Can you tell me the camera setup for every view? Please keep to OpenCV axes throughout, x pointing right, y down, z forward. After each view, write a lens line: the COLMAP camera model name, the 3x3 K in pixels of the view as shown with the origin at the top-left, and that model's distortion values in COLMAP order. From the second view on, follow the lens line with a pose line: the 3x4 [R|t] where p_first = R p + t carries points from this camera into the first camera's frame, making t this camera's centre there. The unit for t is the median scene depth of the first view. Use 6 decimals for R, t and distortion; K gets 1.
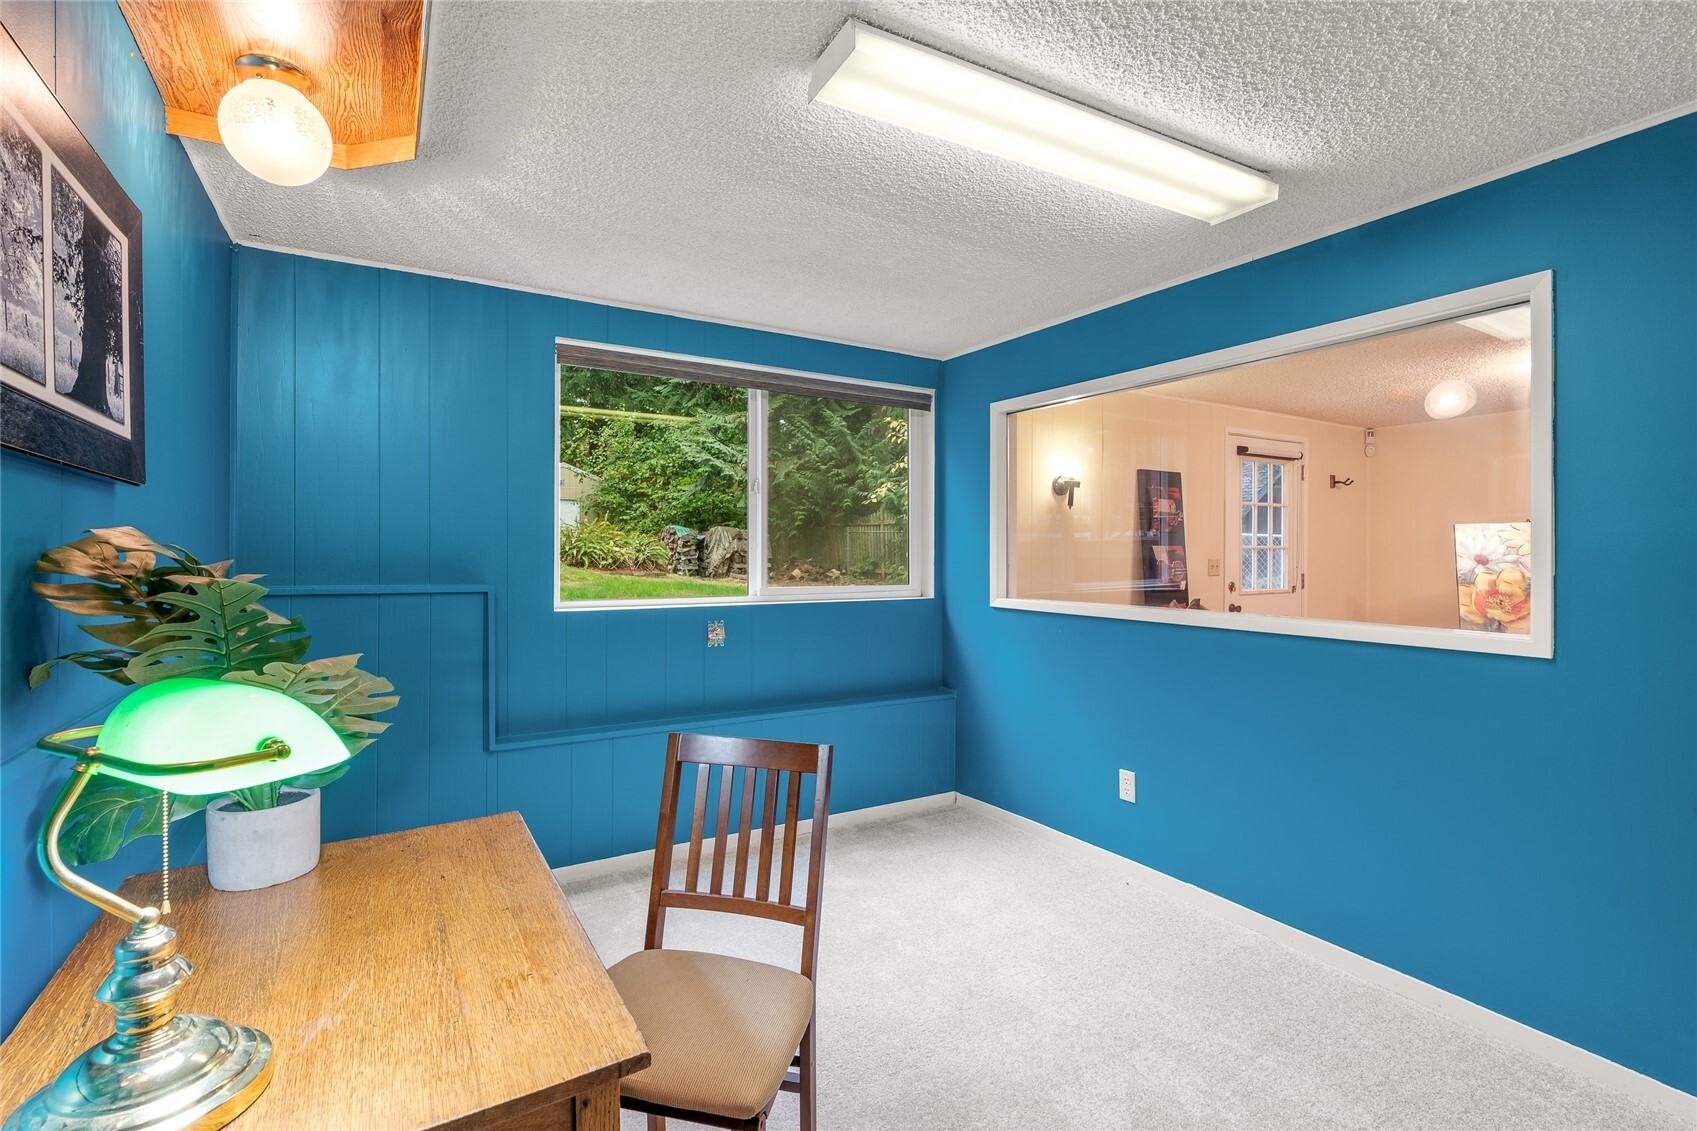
lens RADIAL K [[776.7, 0, 846.2], [0, 776.7, 557.3], [0, 0, 1]] dist [-0.007731, 0.001611]
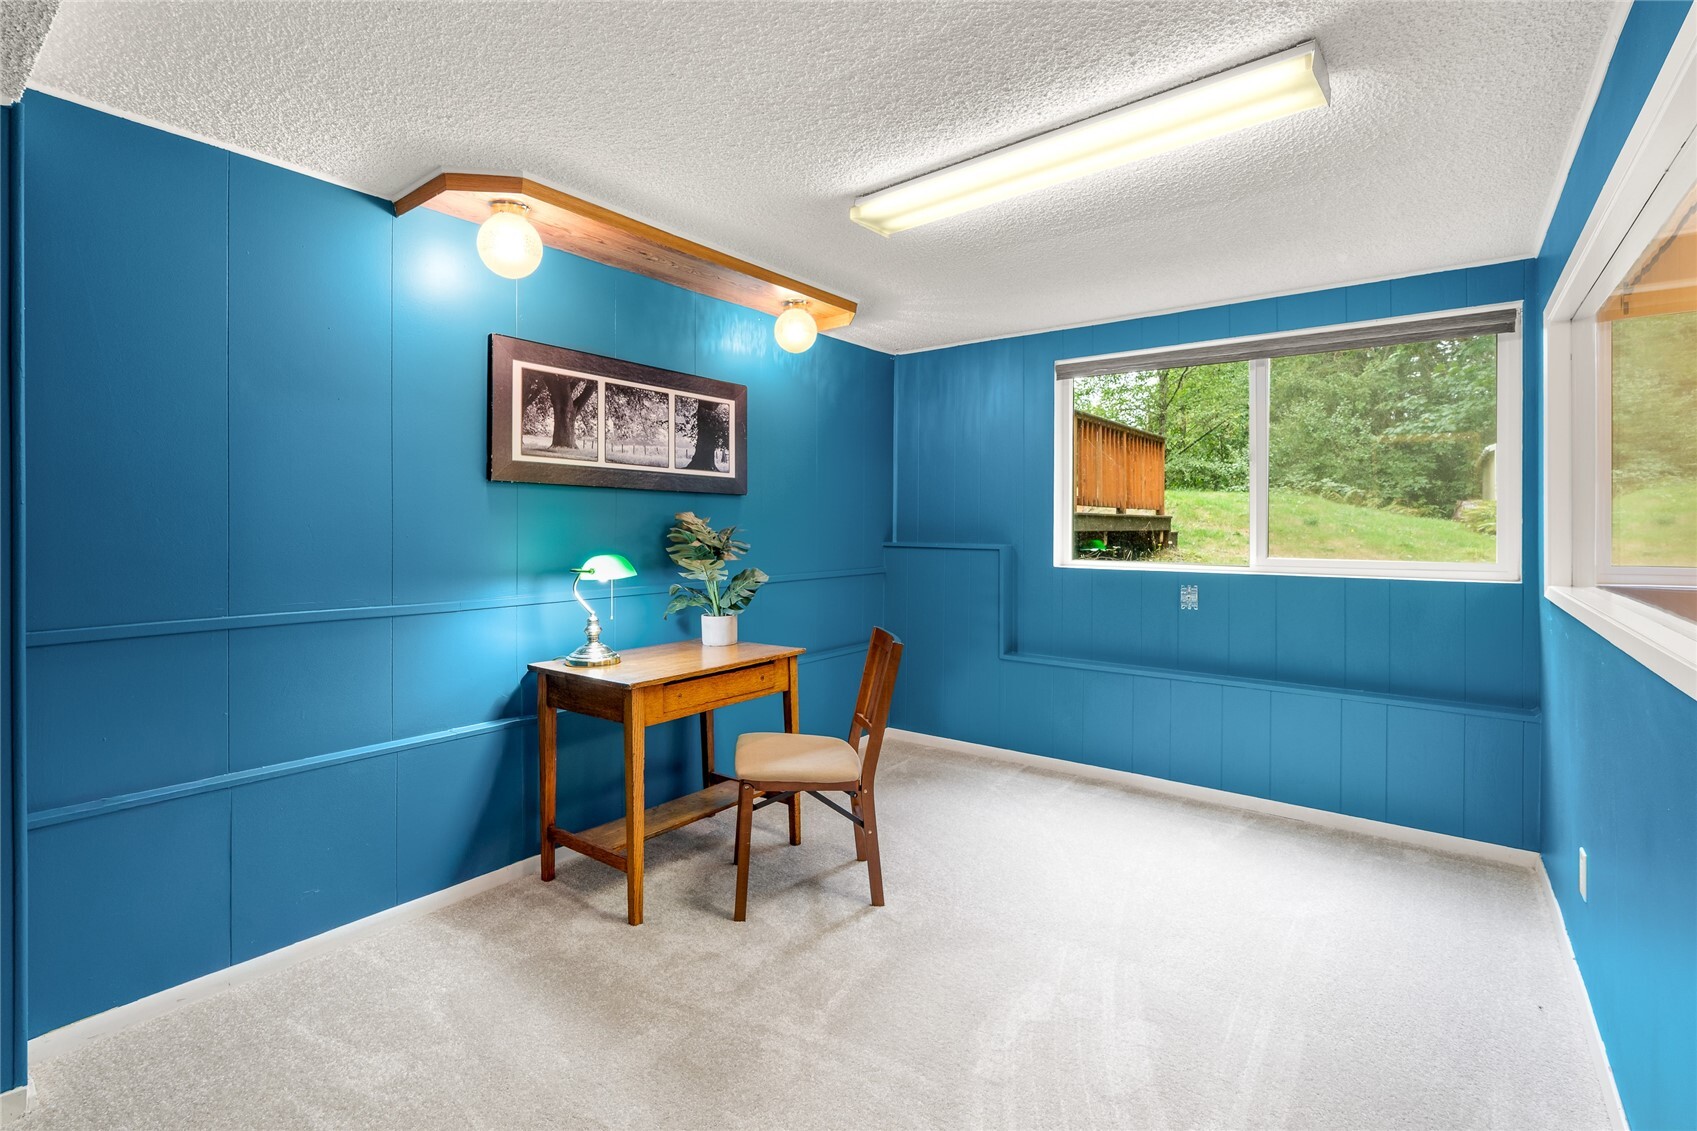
lens RADIAL K [[776.7, 0, 829.0], [0, 776.7, 529.2], [0, 0, 1]] dist [-0.007731, 0.001611]
pose [[0.358541, 0.004795, -0.933502, 0.729139], [-0.008460, 0.999962, 0.001887, 0.006239], [0.933476, 0.007221, 0.358568, 0.159809]]
